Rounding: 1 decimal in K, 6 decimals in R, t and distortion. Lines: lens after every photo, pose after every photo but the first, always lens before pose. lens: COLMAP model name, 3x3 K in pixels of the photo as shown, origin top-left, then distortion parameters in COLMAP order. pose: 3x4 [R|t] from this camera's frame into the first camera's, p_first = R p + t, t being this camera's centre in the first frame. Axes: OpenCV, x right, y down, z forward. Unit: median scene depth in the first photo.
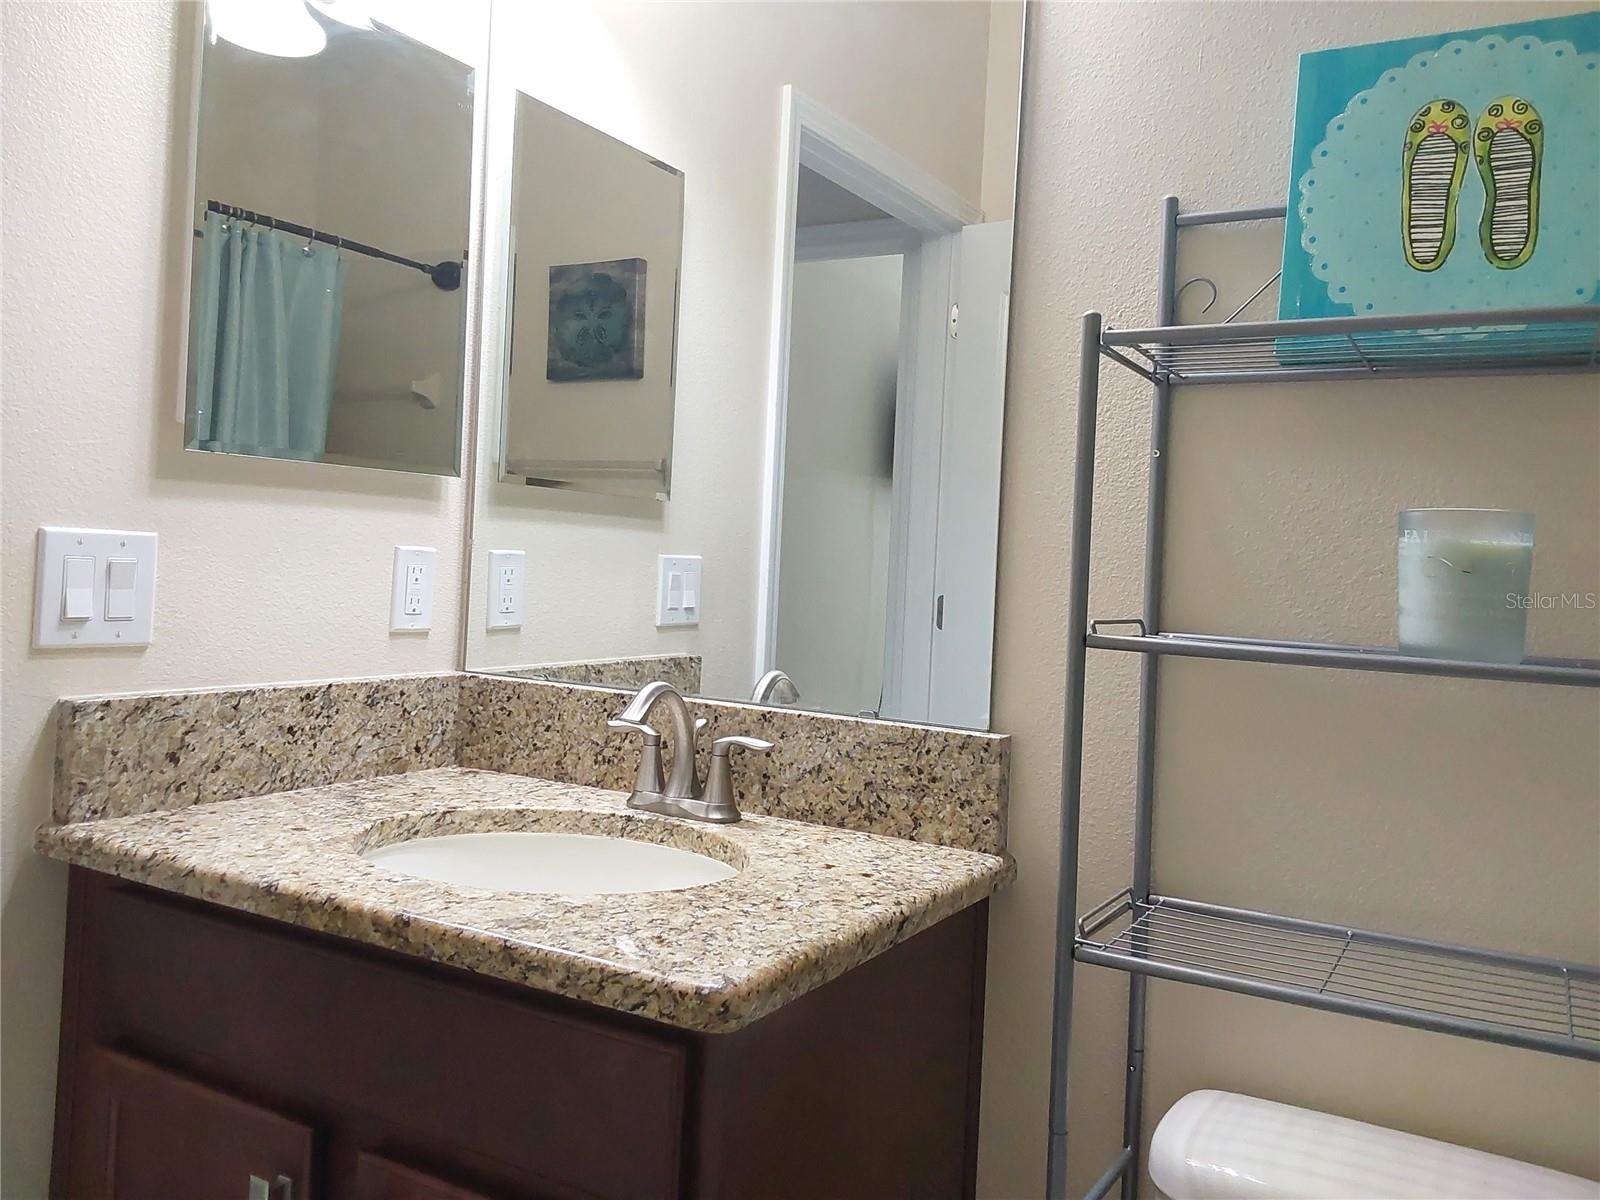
lens RADIAL K [[1282.4, 0, 814.9], [0, 1282.4, 546.1], [0, 0, 1]] dist [0.105169, -0.161592]
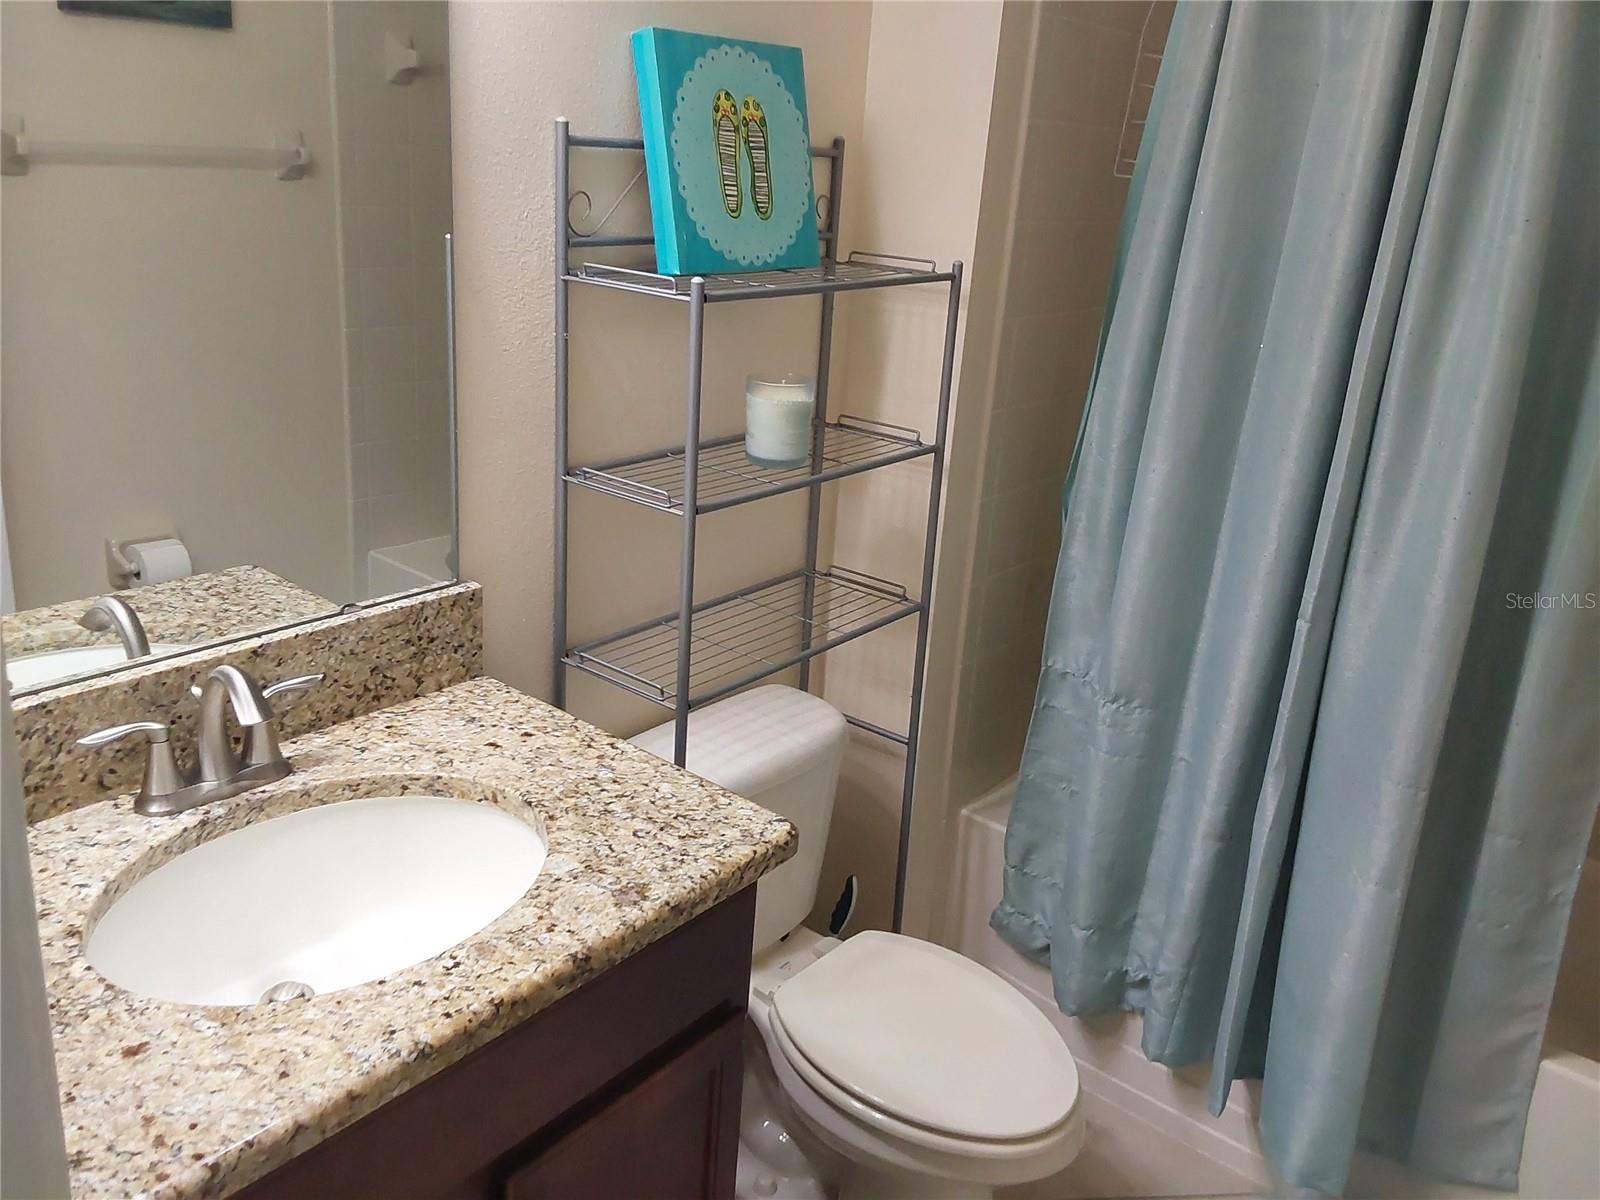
lens RADIAL K [[1282.4, 0, 814.9], [0, 1282.4, 546.1], [0, 0, 1]] dist [0.105169, -0.161592]
pose [[0.153796, -0.335468, 0.929413, -0.945730], [-0.077664, 0.933589, 0.349827, -0.341400], [-0.985046, -0.125984, 0.117529, 0.587326]]
